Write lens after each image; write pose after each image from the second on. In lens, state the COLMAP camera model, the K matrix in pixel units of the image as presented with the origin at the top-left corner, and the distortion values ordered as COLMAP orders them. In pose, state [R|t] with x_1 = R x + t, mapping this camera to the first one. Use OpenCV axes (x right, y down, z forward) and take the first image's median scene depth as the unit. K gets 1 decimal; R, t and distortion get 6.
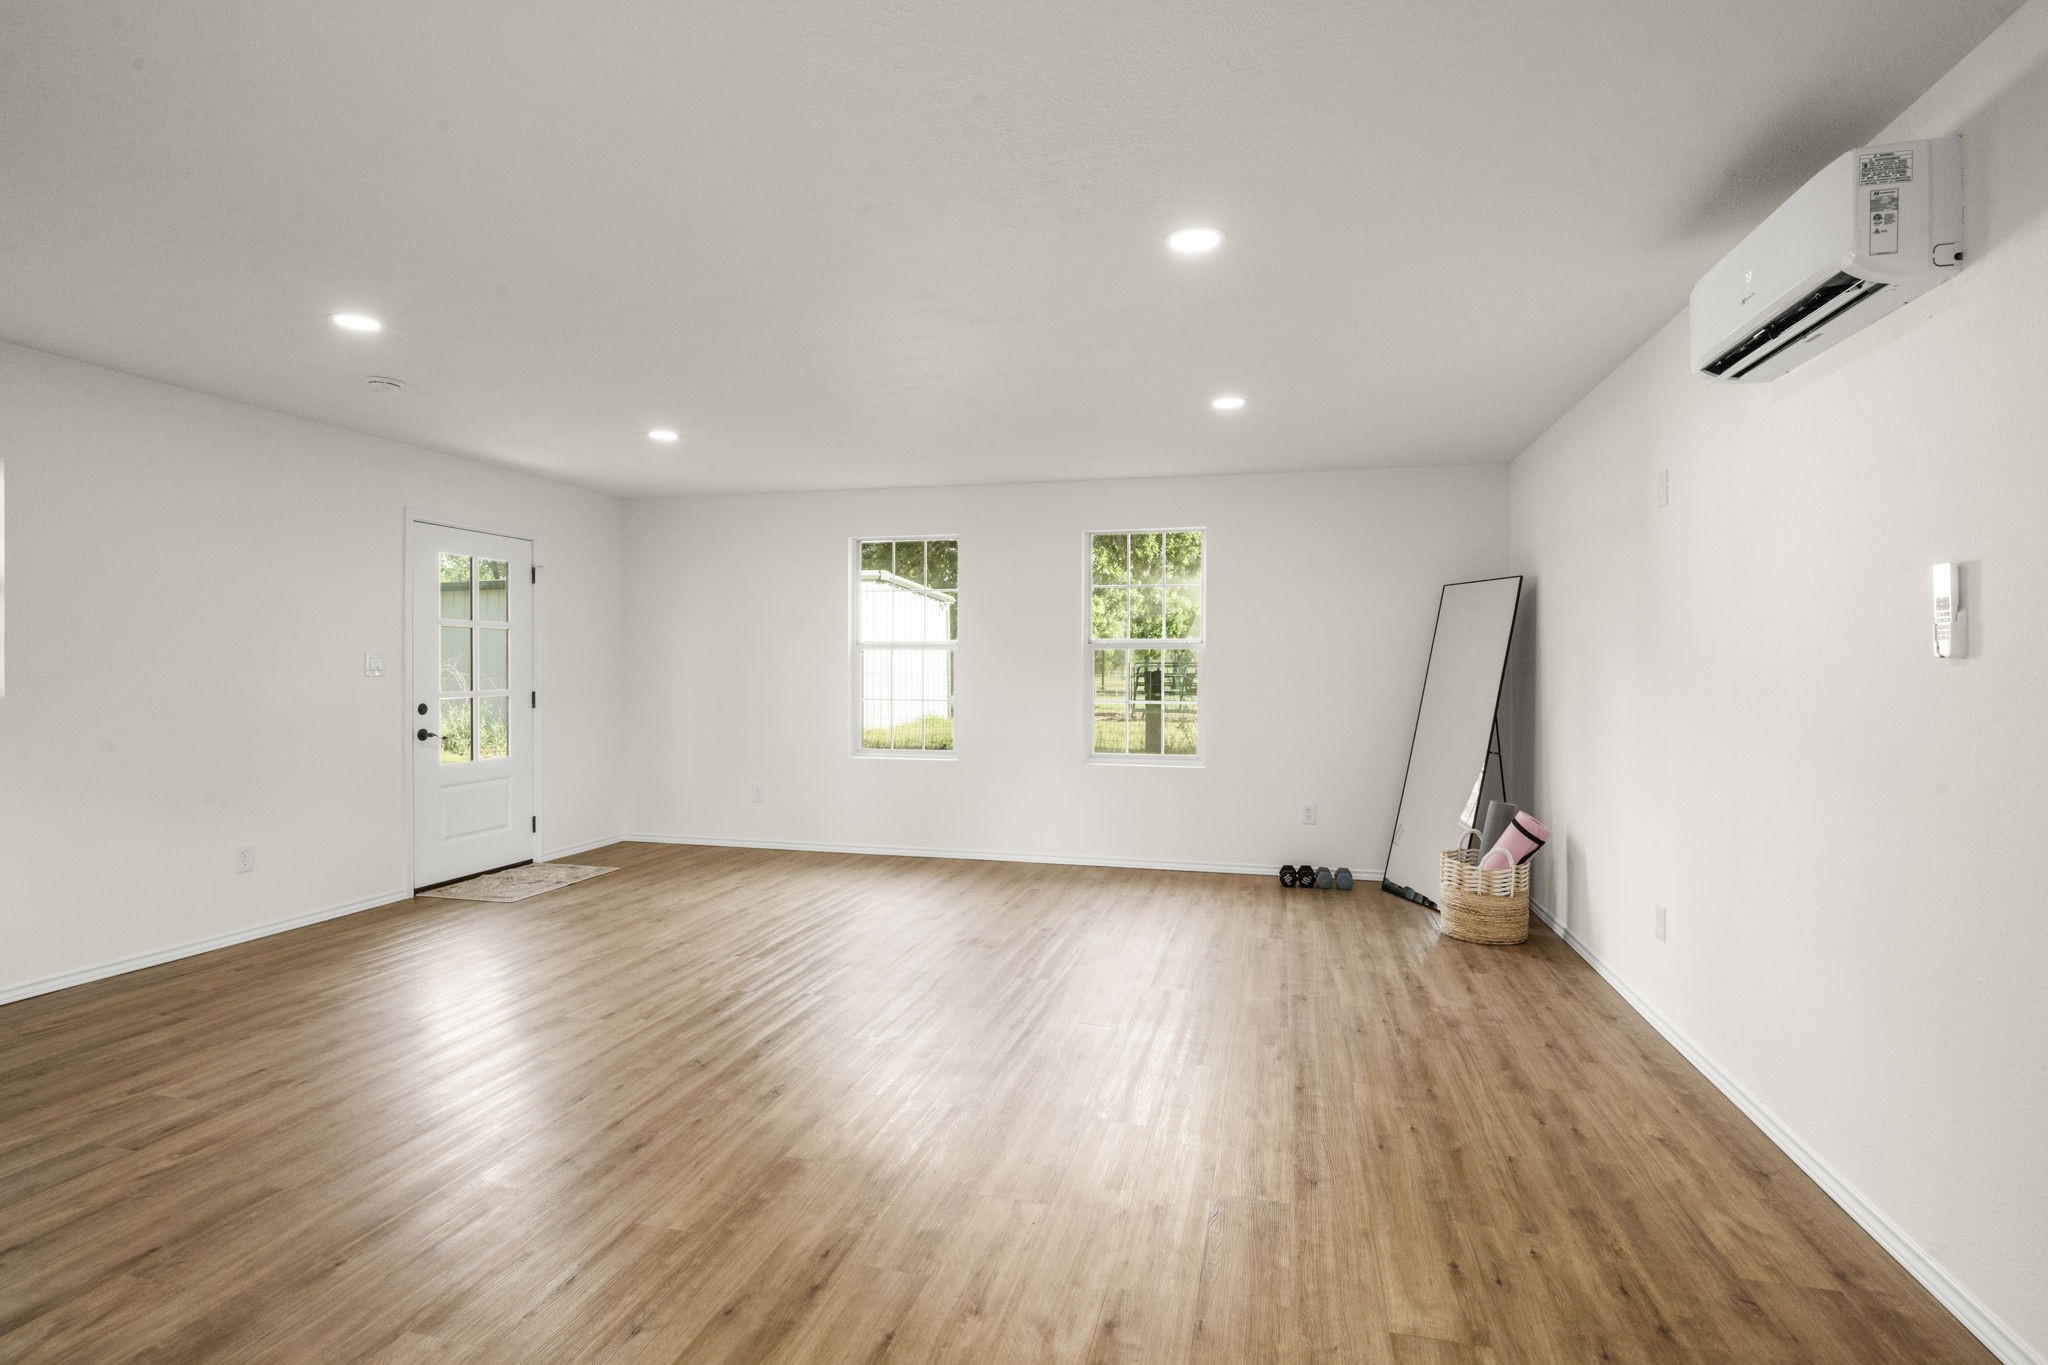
lens RADIAL K [[824.9, 0, 1021.5], [0, 824.9, 672.3], [0, 0, 1]] dist [0.000353, 0.000084]
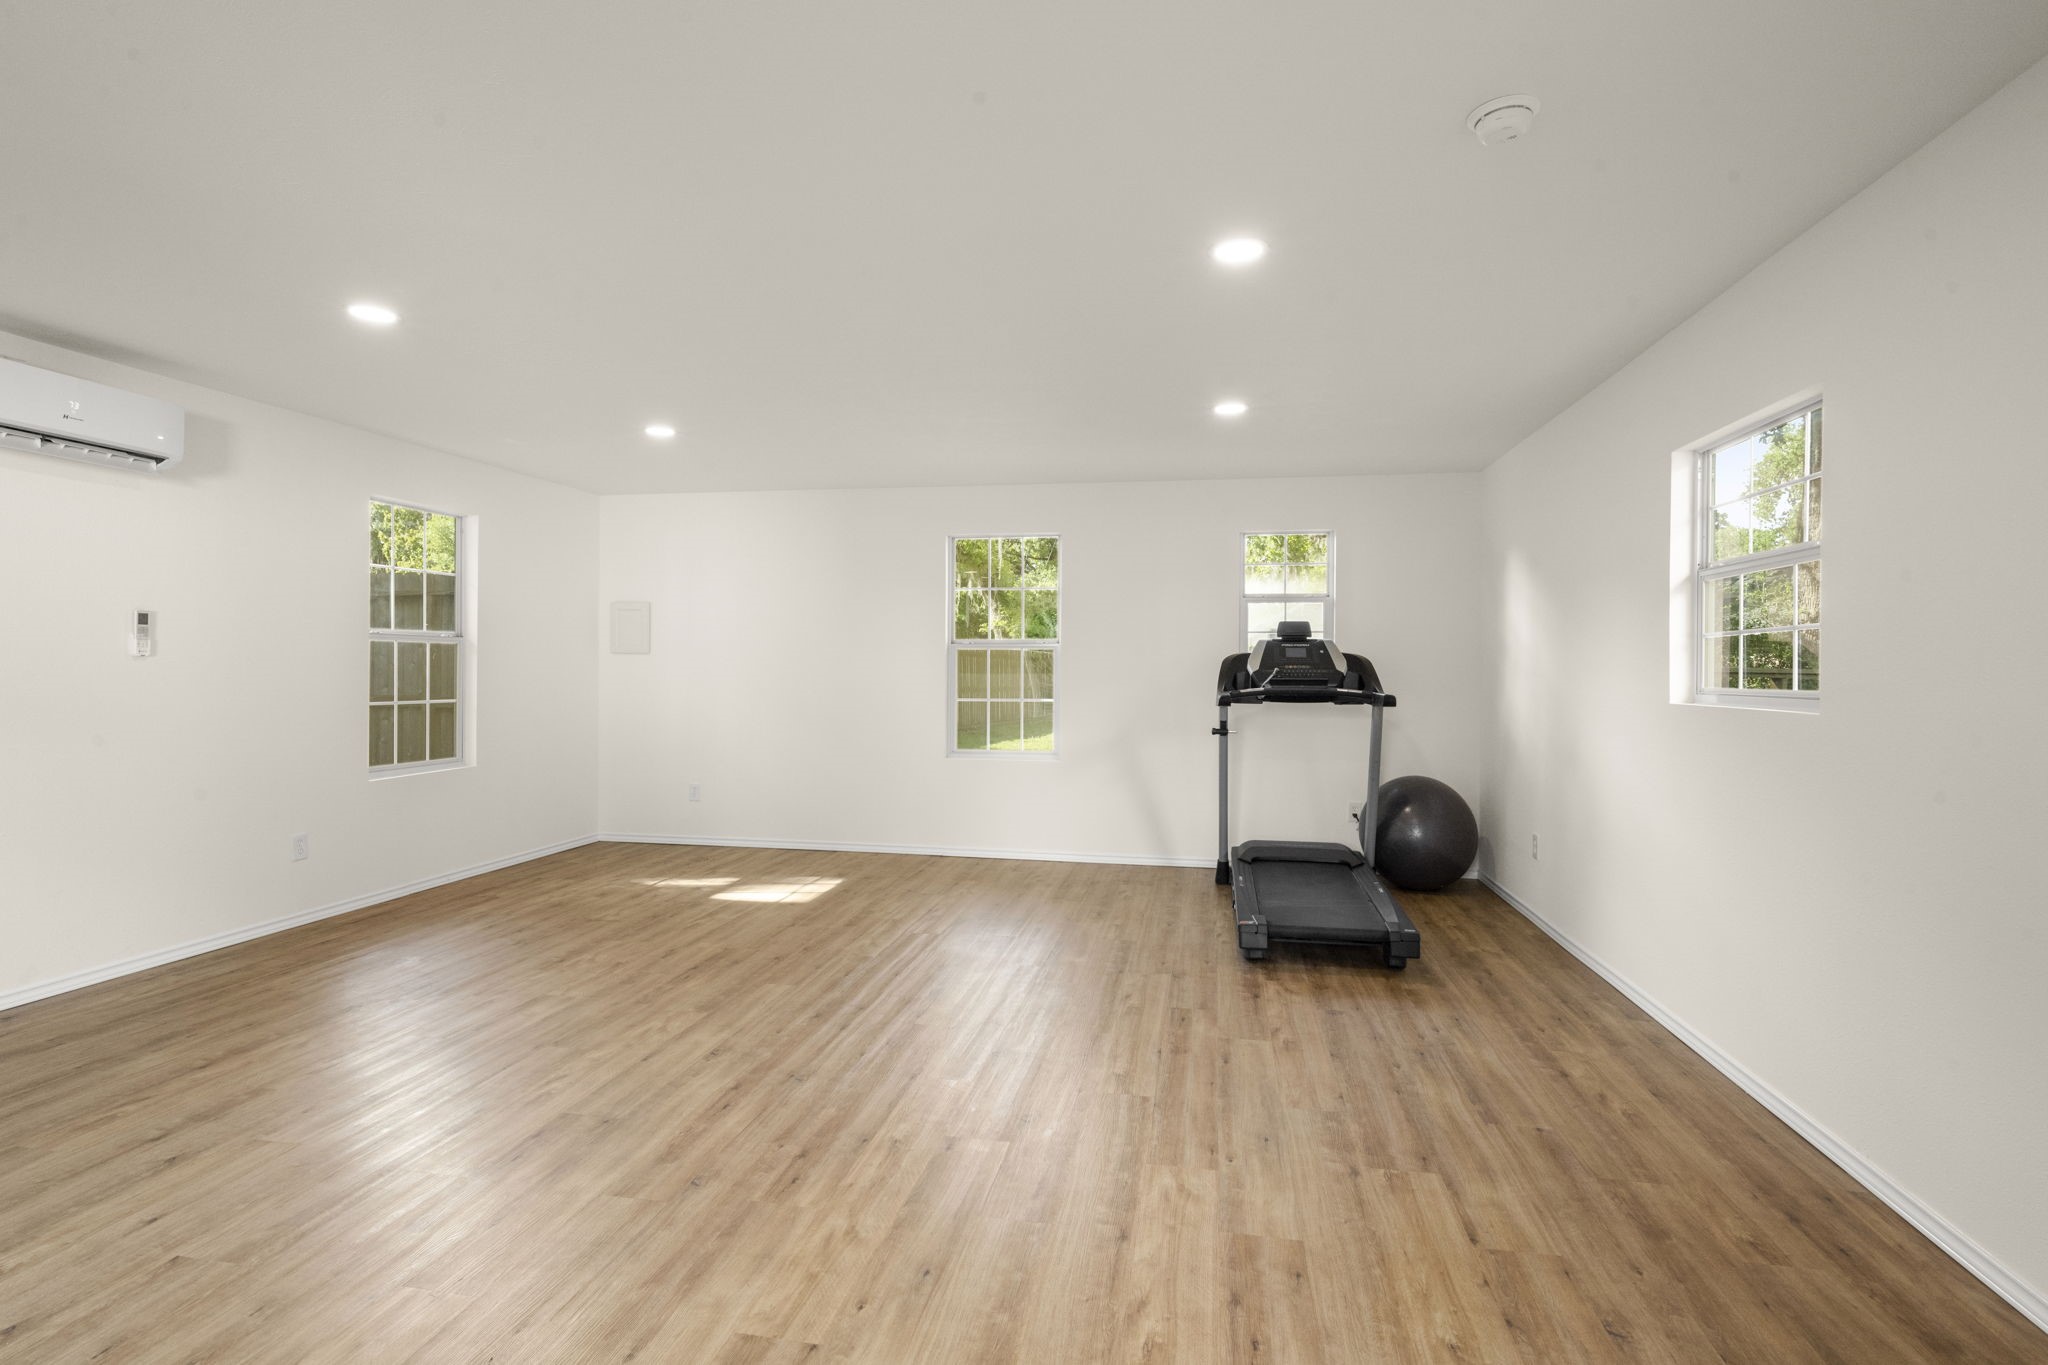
lens RADIAL K [[824.9, 0, 1021.5], [0, 824.9, 672.3], [0, 0, 1]] dist [0.000353, 0.000084]
pose [[-0.997309, -0.004391, -0.073179, -0.633337], [-0.005206, 0.999926, 0.010950, -0.016223], [0.073126, 0.011302, -0.997259, 2.158193]]
